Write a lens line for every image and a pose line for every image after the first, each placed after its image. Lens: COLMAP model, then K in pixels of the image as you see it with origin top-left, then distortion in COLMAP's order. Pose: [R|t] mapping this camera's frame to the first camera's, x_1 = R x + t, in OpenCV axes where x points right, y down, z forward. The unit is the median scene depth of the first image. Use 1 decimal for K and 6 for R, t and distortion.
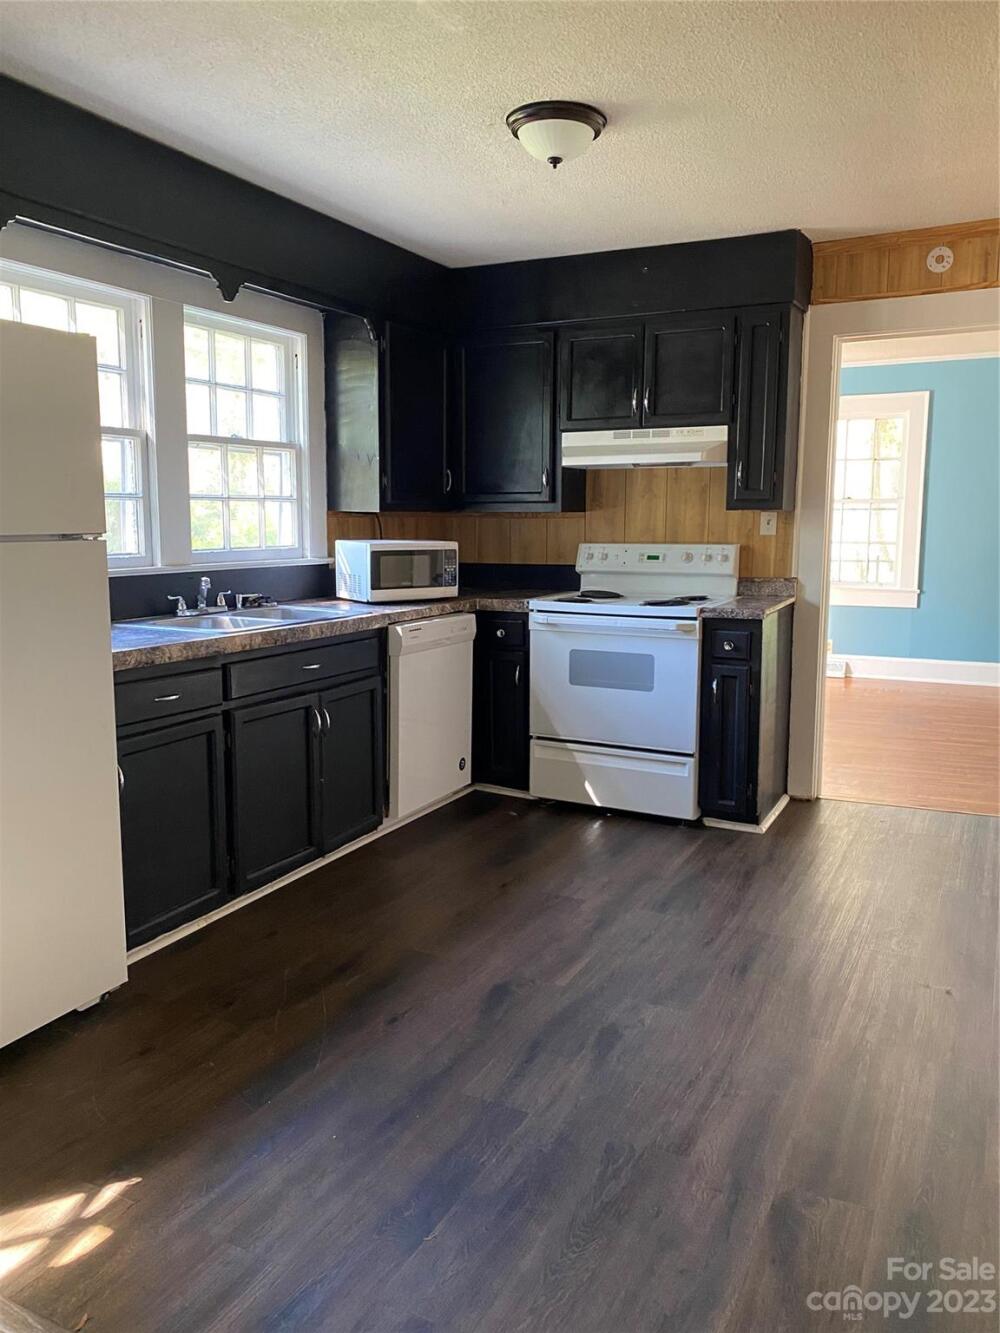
lens RADIAL K [[1006.8, 0, 493.9], [0, 1006.8, 666.2], [0, 0, 1]] dist [0.040626, -0.046328]
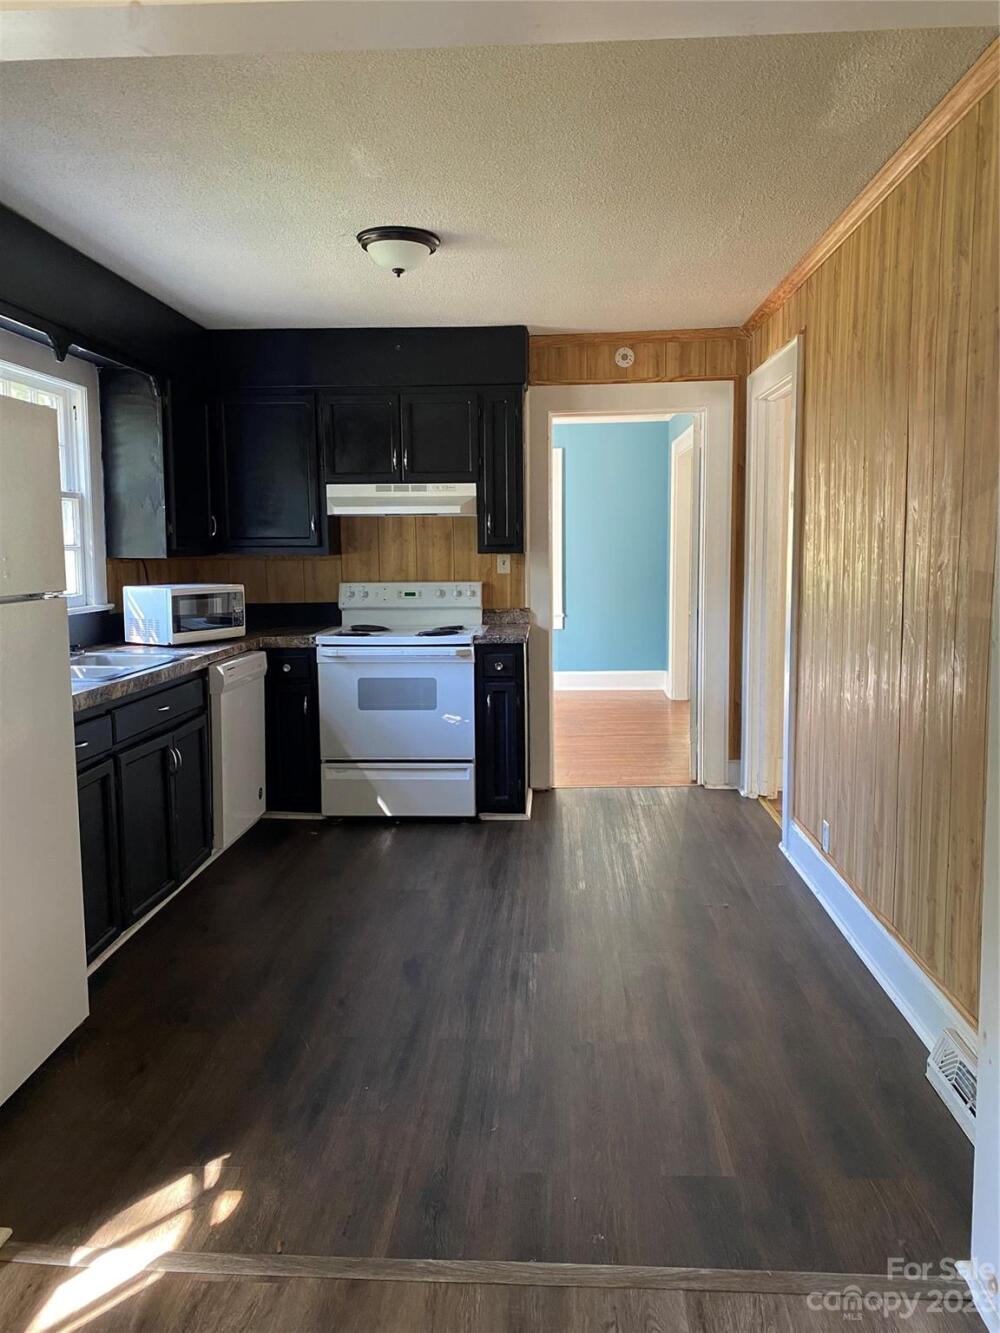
lens RADIAL K [[1006.8, 0, 494.8], [0, 1006.8, 670.1], [0, 0, 1]] dist [0.040626, -0.046328]
pose [[0.916108, -0.060349, 0.396363, -0.229438], [0.070292, 0.997470, -0.010595, -0.003483], [-0.394721, 0.037567, 0.918033, -0.089767]]
